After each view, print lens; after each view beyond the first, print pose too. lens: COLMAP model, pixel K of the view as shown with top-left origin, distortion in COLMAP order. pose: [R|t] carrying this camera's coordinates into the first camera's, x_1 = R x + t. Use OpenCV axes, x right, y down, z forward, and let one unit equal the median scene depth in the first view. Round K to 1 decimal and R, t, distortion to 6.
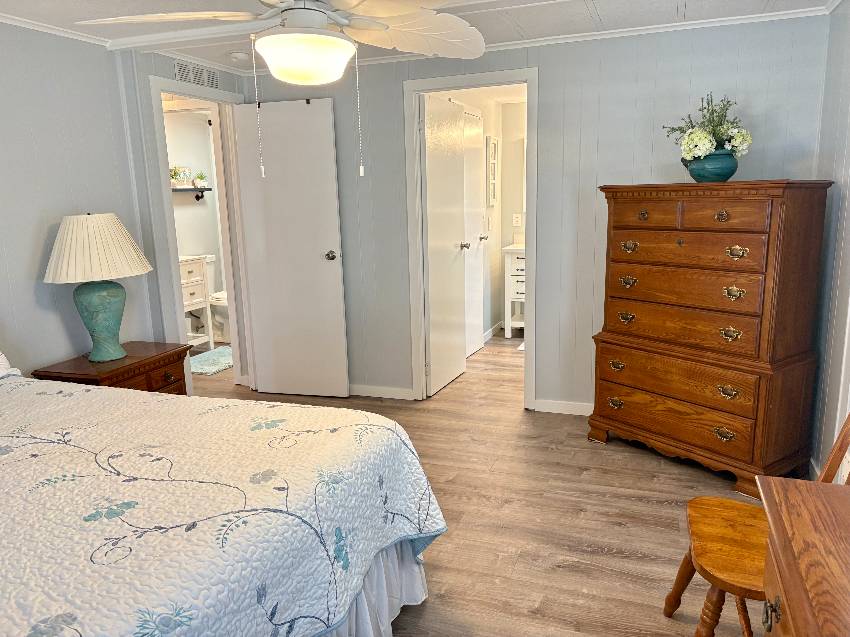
lens RADIAL K [[662.4, 0, 426.6], [0, 662.4, 319.2], [0, 0, 1]] dist [0.048433, -0.064178]
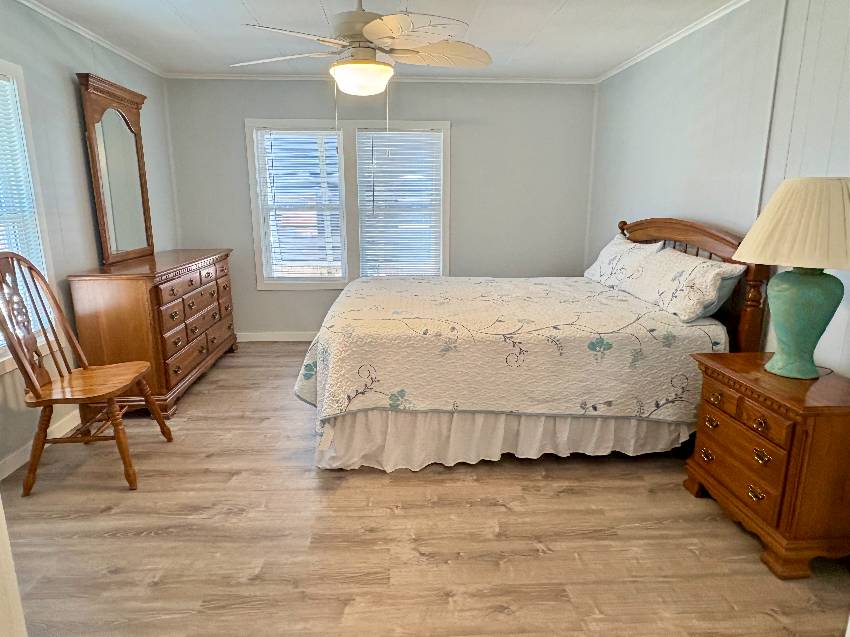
lens RADIAL K [[540.6, 0, 426.5], [0, 540.6, 320.4], [0, 0, 1]] dist [0.005357, 0.001325]
pose [[-0.914199, 0.118482, -0.387560, 0.155672], [-0.049793, 0.916226, 0.397555, -0.256447], [0.402196, 0.382742, -0.831713, 1.551751]]
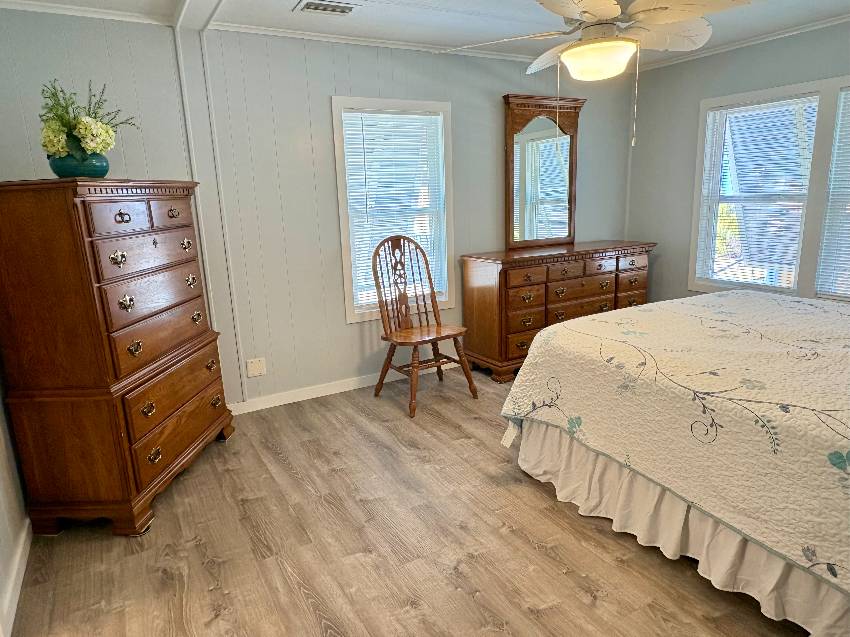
lens RADIAL K [[549.6, 0, 425.0], [0, 549.6, 318.5], [0, 0, 1]] dist [0.006149, 0.004222]
pose [[-0.774239, -0.090748, 0.626353, -0.439175], [0.170829, 0.922969, 0.344885, -0.237488], [-0.609402, 0.374023, -0.699097, 1.475283]]
